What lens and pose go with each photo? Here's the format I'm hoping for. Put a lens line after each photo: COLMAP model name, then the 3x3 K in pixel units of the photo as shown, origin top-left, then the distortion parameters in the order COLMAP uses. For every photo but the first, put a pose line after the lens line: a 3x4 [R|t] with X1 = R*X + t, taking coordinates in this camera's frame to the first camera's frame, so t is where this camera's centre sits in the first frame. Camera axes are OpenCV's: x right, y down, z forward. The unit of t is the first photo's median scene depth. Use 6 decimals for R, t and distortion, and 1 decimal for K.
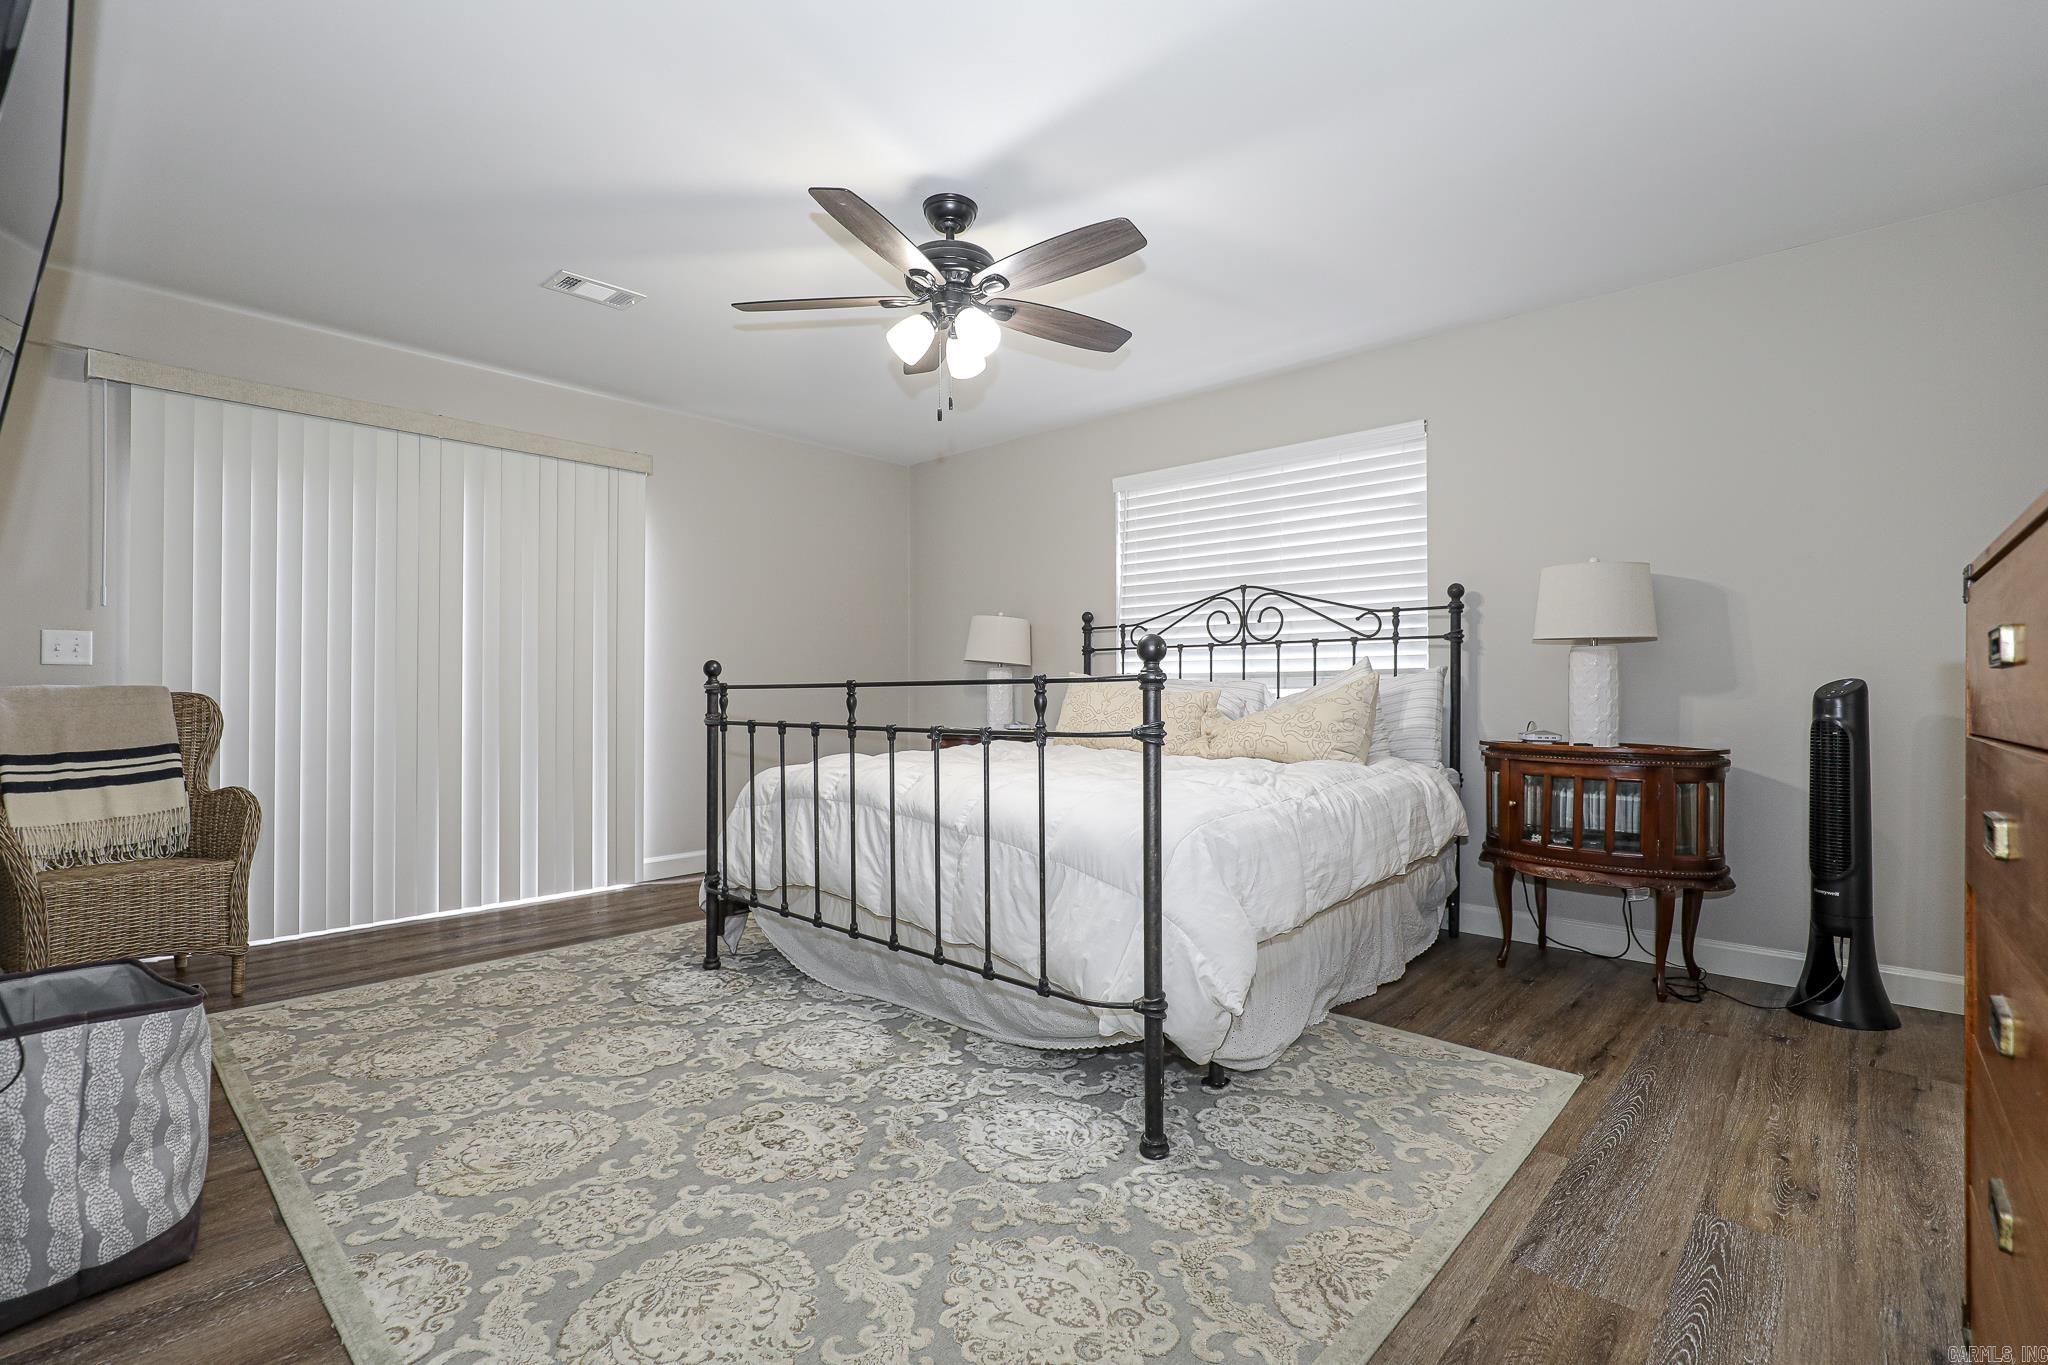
lens RADIAL K [[927.5, 0, 1018.8], [0, 927.5, 674.6], [0, 0, 1]] dist [-0.037873, 0.000475]
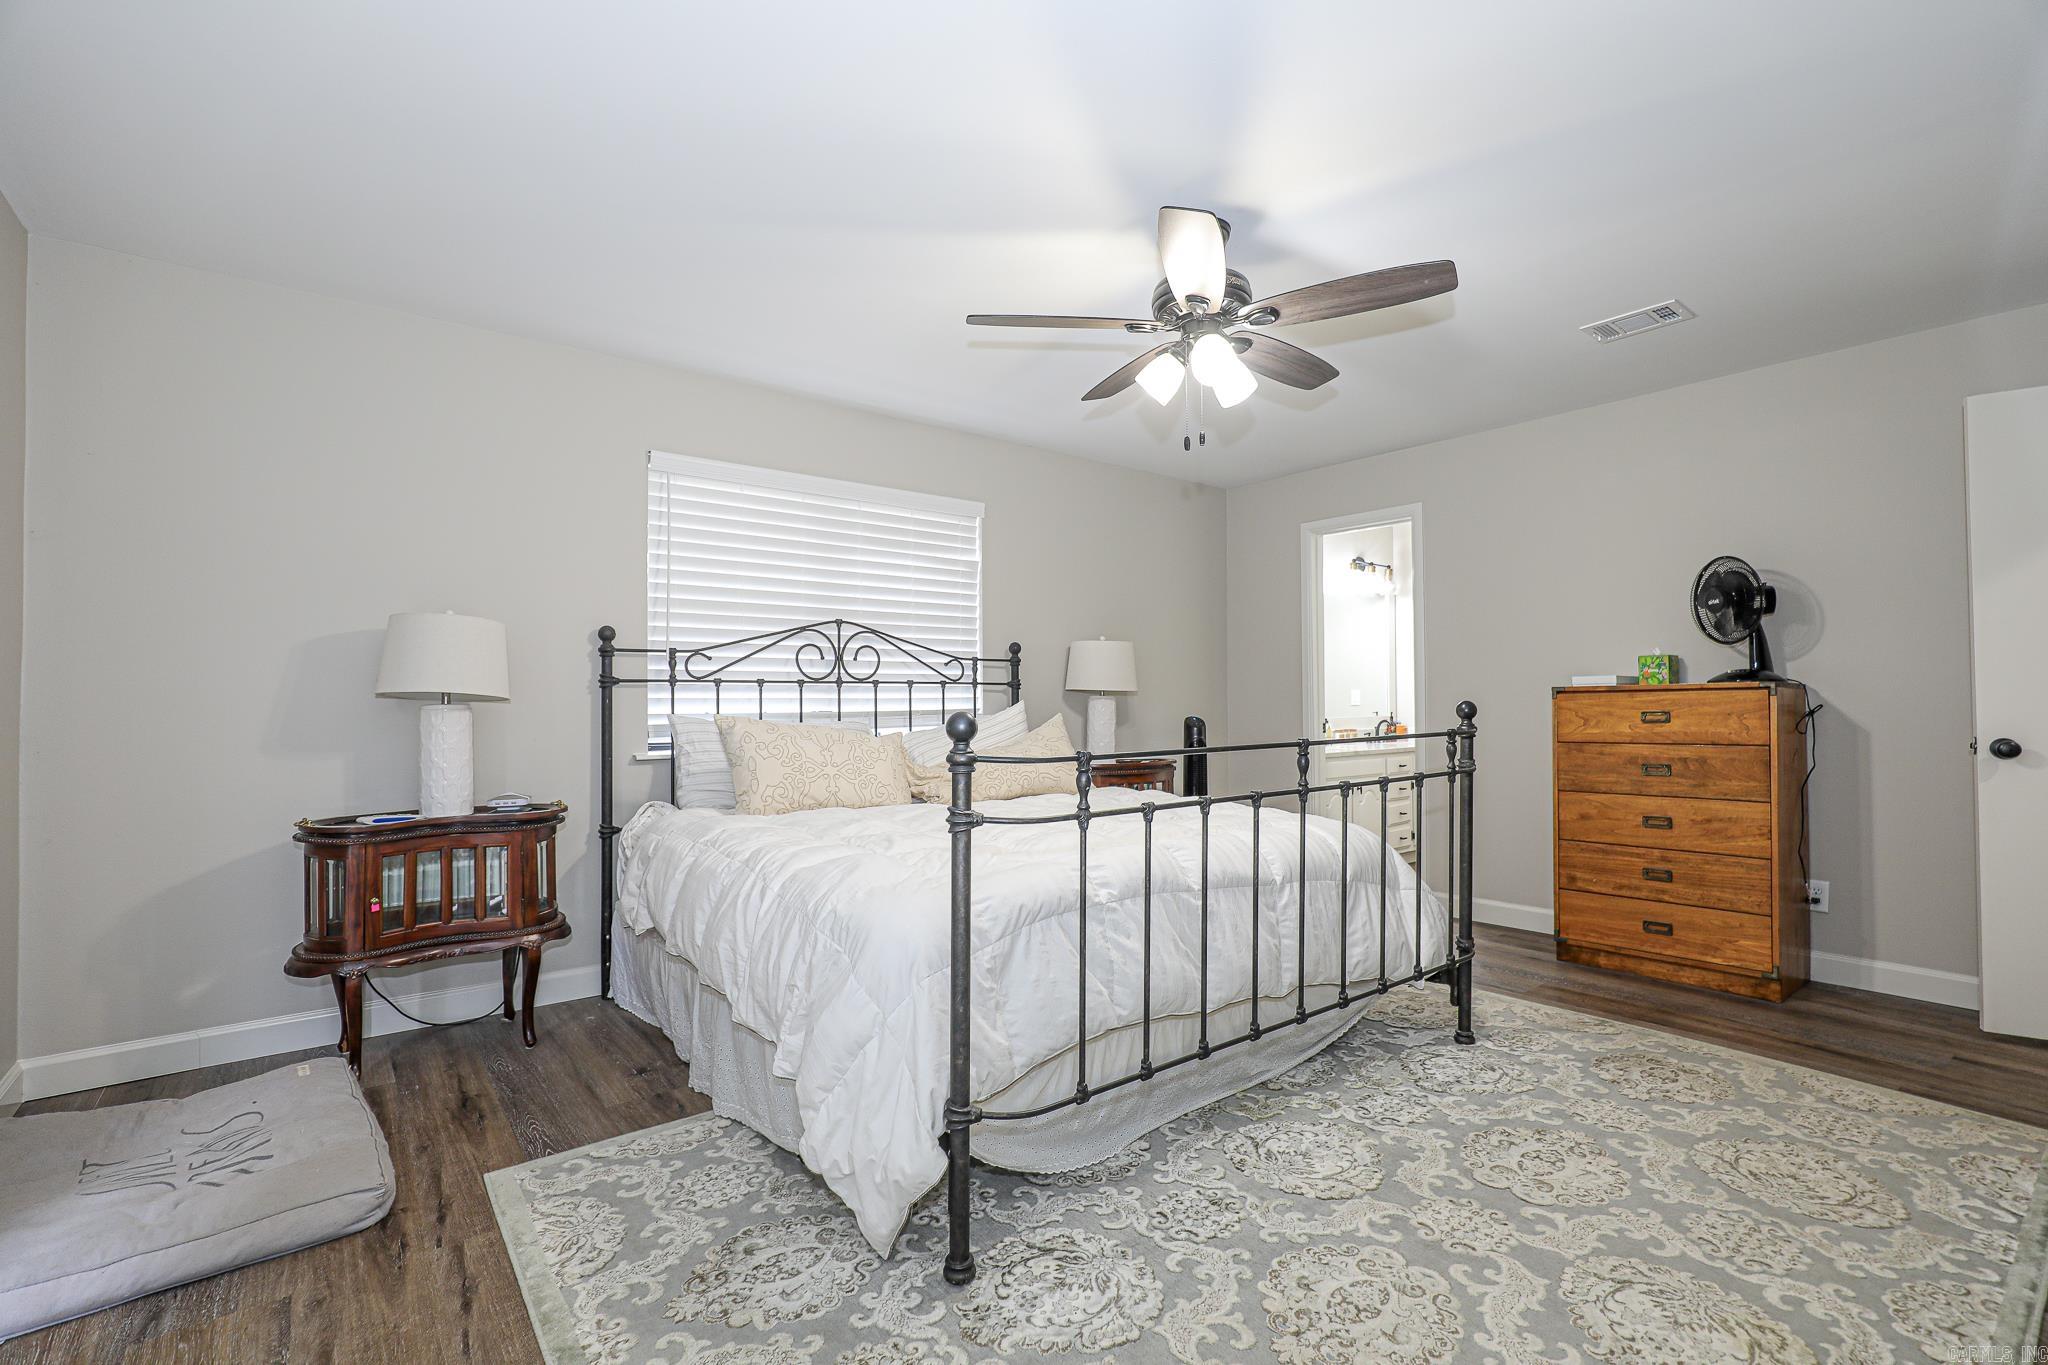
lens RADIAL K [[927.5, 0, 1018.8], [0, 927.5, 674.6], [0, 0, 1]] dist [-0.037873, 0.000475]
pose [[0.158982, 0.027292, 0.986904, -0.682216], [-0.010355, 0.999609, -0.025975, -0.018482], [-0.987227, -0.006090, 0.159203, 0.688891]]
